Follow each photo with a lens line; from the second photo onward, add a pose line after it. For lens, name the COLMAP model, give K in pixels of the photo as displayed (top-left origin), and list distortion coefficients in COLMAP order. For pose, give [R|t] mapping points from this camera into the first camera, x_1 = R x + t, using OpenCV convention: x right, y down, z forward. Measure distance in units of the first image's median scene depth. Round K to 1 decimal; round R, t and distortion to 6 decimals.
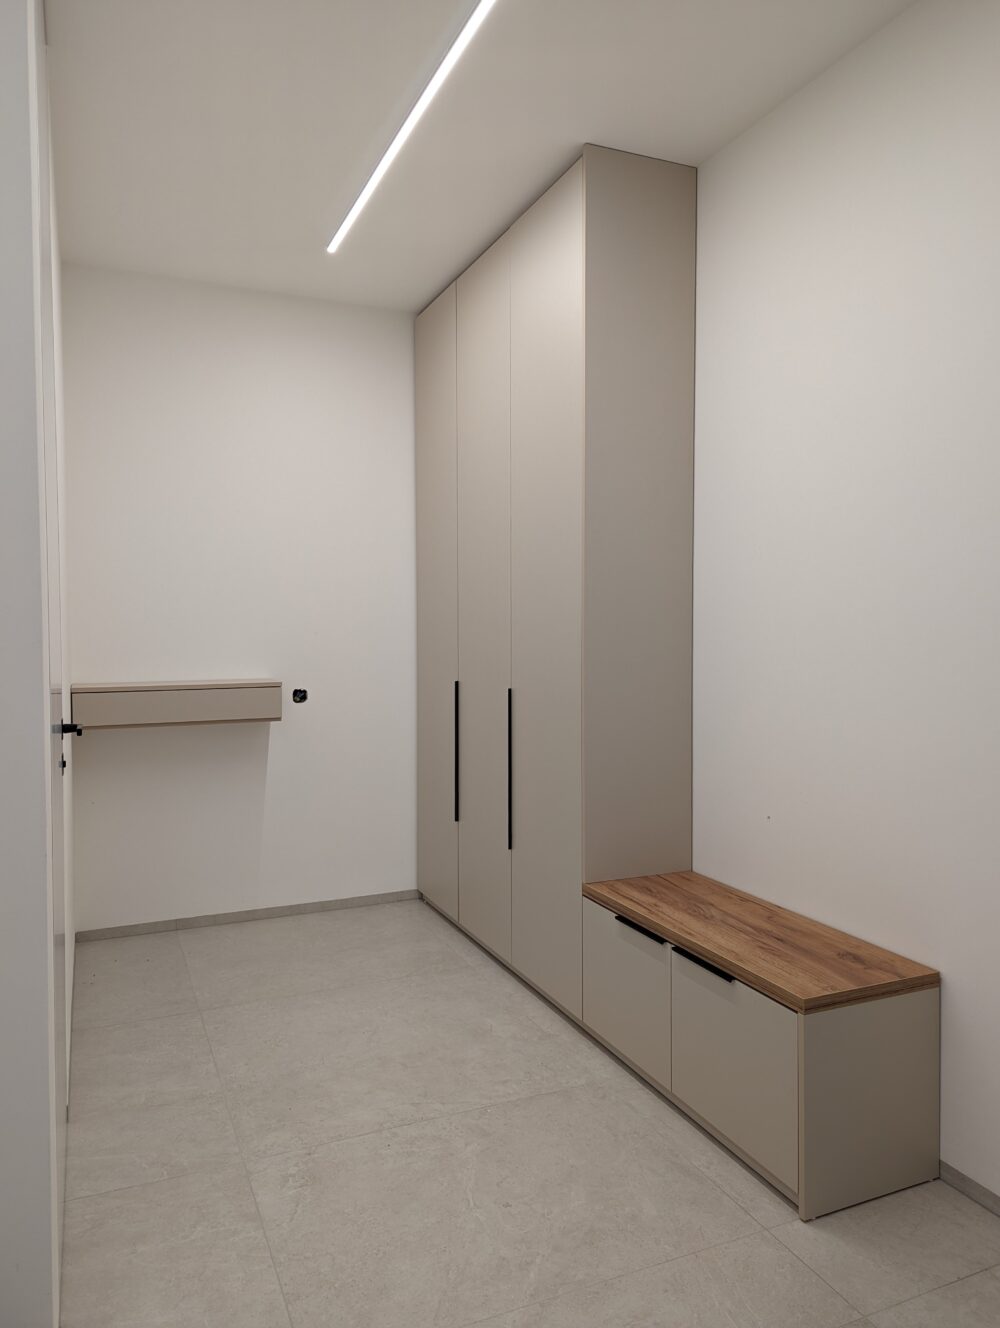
lens RADIAL K [[953.1, 0, 506.1], [0, 953.1, 663.6], [0, 0, 1]] dist [0.050778, -0.035890]
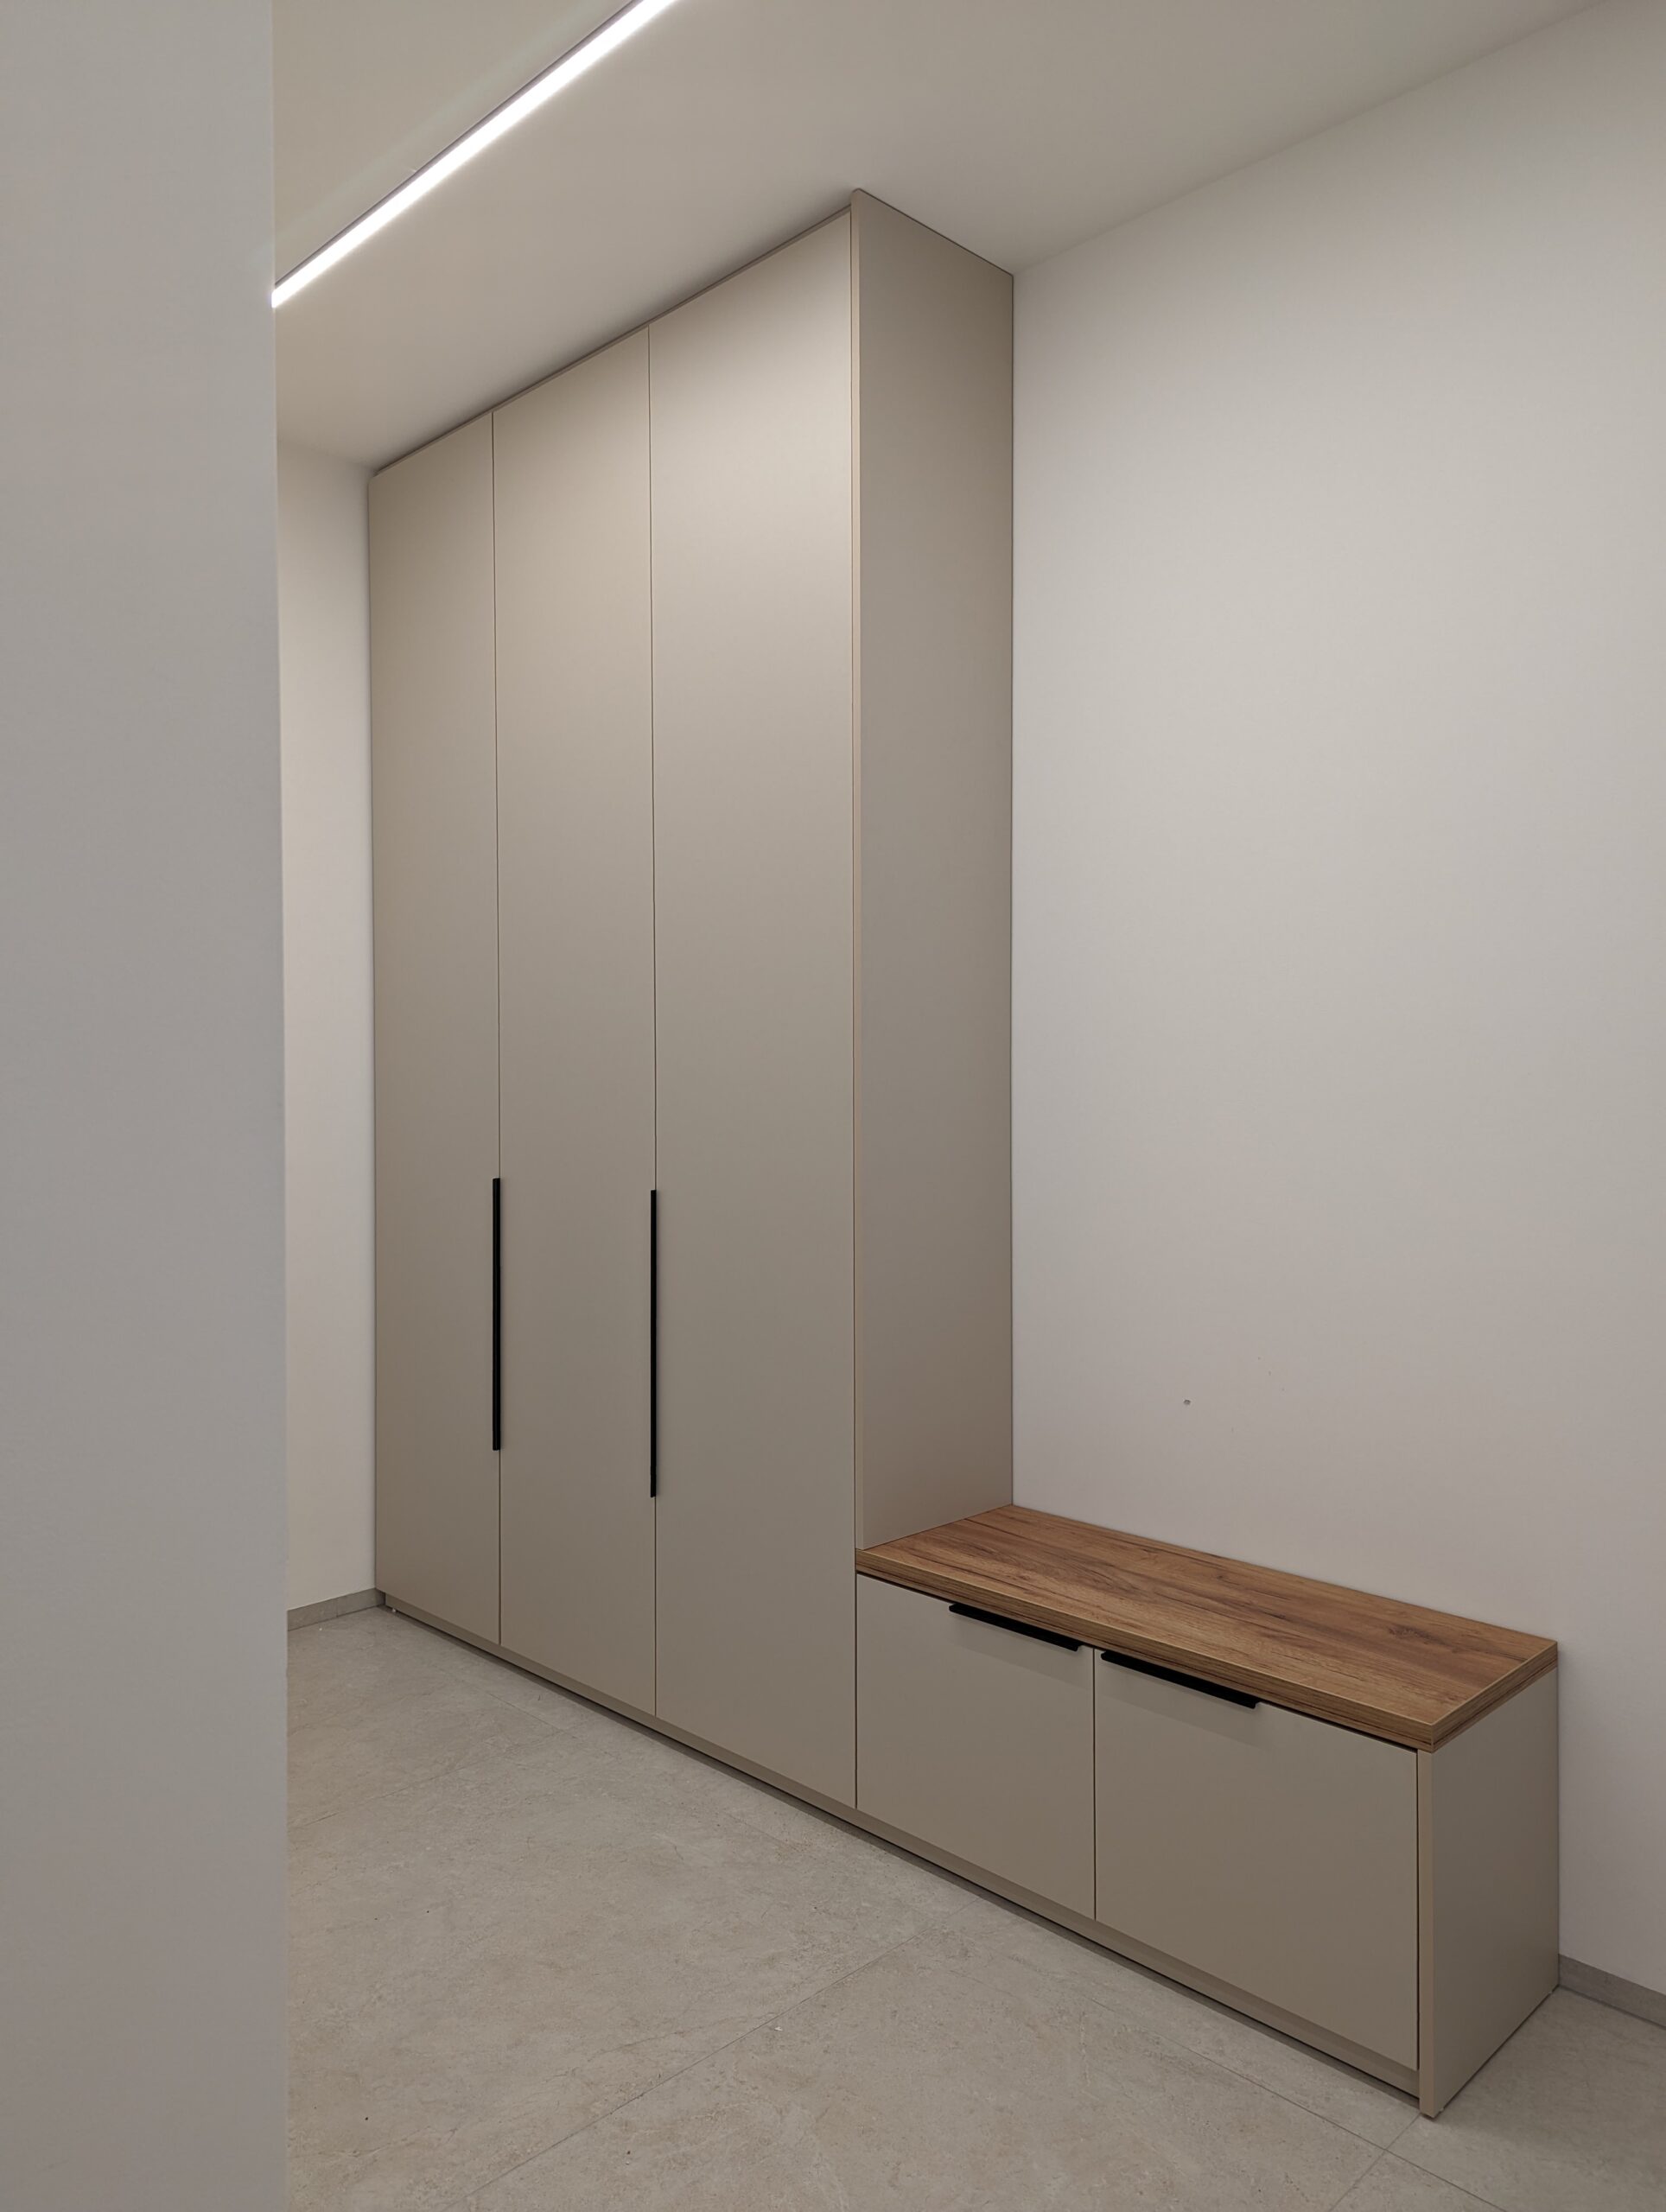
lens RADIAL K [[1587.6, 0, 834.6], [0, 1587.6, 1095.8], [0, 0, 1]] dist [0.050778, -0.035890]
pose [[0.930372, -0.005057, 0.366581, -0.294079], [0.013797, 0.999680, -0.021224, -0.007201], [-0.366356, 0.024804, 0.930144, 0.187530]]
